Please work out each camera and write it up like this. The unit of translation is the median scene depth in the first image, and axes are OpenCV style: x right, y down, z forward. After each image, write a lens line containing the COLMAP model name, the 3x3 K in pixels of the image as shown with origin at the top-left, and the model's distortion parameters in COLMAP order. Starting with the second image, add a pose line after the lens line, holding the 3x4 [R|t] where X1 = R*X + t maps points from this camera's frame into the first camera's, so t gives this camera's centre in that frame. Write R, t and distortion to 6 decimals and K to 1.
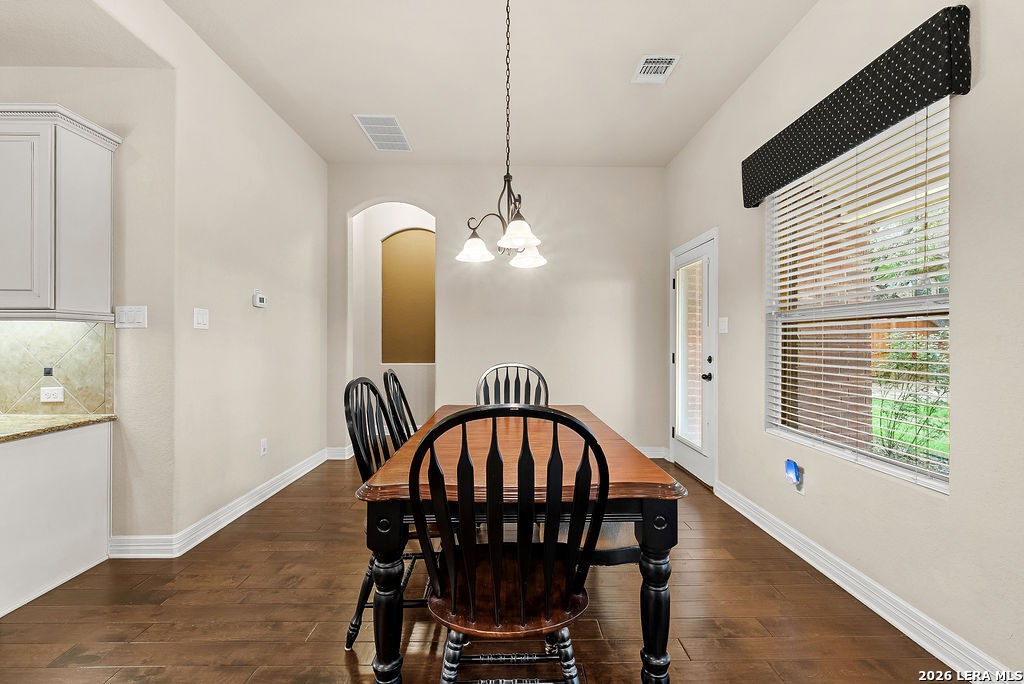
lens RADIAL K [[425.8, 0, 514.0], [0, 425.8, 343.5], [0, 0, 1]] dist [-0.000559, -0.000207]
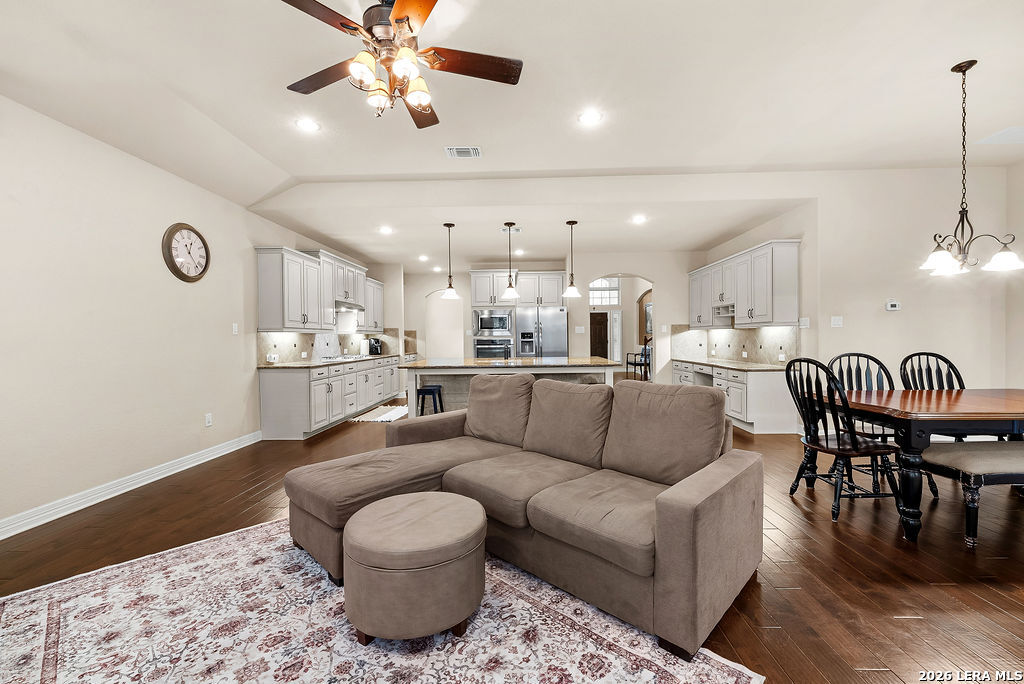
lens RADIAL K [[425.8, 0, 514.0], [0, 425.8, 343.5], [0, 0, 1]] dist [-0.000559, -0.000207]
pose [[-0.035204, 0.015461, -0.999261, 1.255491], [0.007714, 0.999855, 0.015198, -0.004053], [0.999350, -0.007174, -0.035319, -0.359206]]
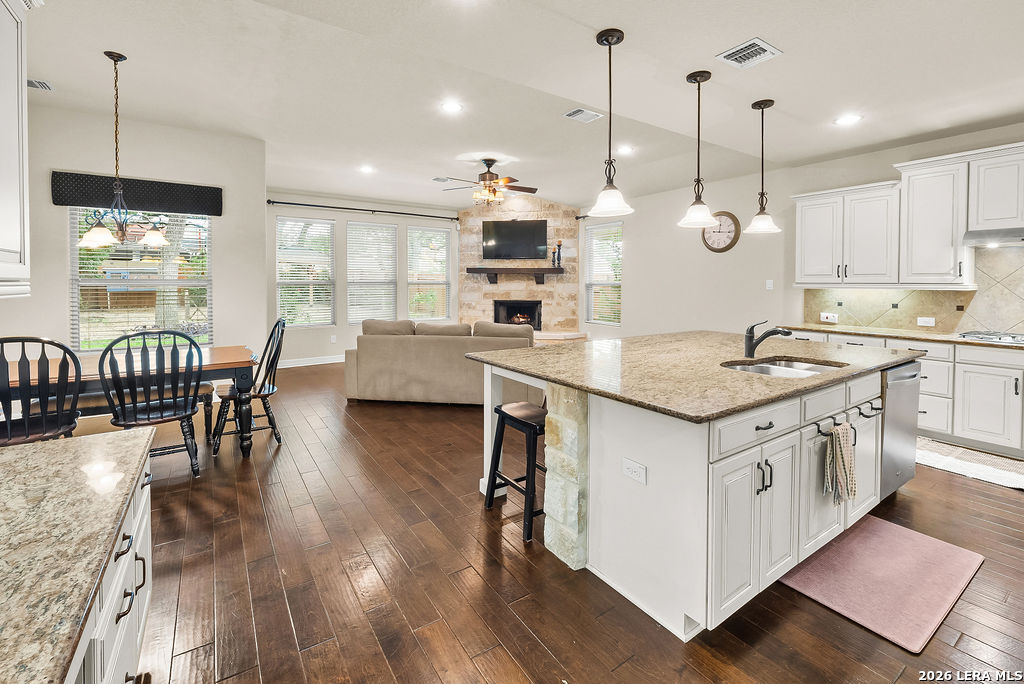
lens RADIAL K [[438.7, 0, 516.7], [0, 438.7, 302.2], [0, 0, 1]] dist [-0.001276, -0.000320]
pose [[-0.564038, -0.034218, 0.825040, -1.856920], [0.002469, 0.999067, 0.043123, -0.065357], [-0.825745, 0.026360, -0.563427, 0.649713]]
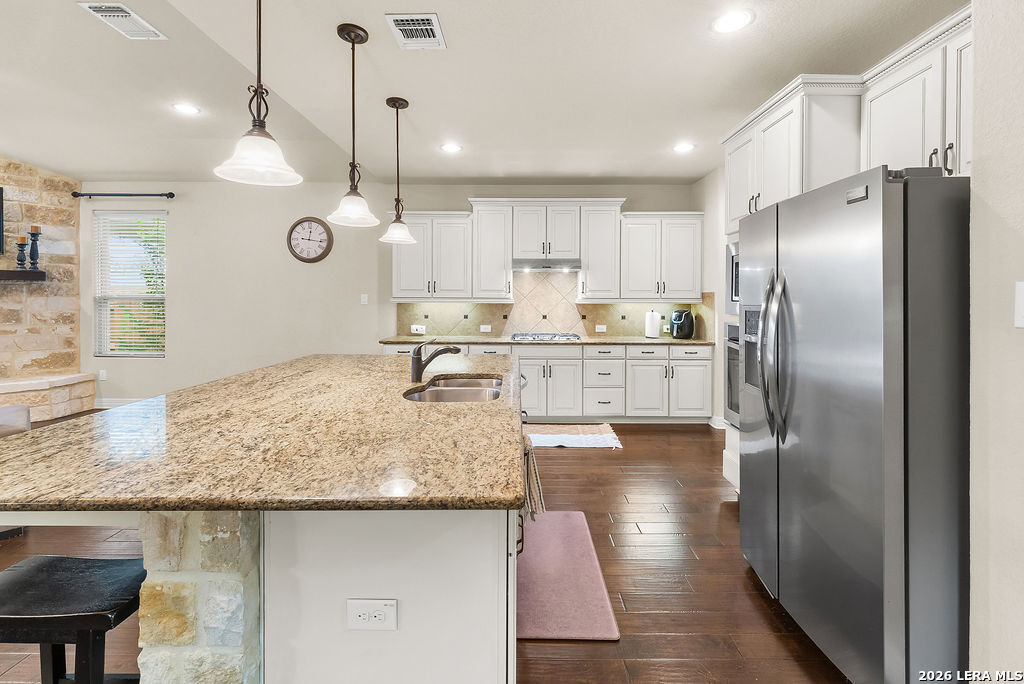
lens RADIAL K [[438.7, 0, 516.7], [0, 438.7, 302.2], [0, 0, 1]] dist [-0.001276, -0.000320]
pose [[-0.999986, -0.001886, 0.004943, -1.493911], [-0.001840, 0.999955, 0.009262, -0.060595], [-0.004961, 0.009252, -0.999945, 0.496565]]
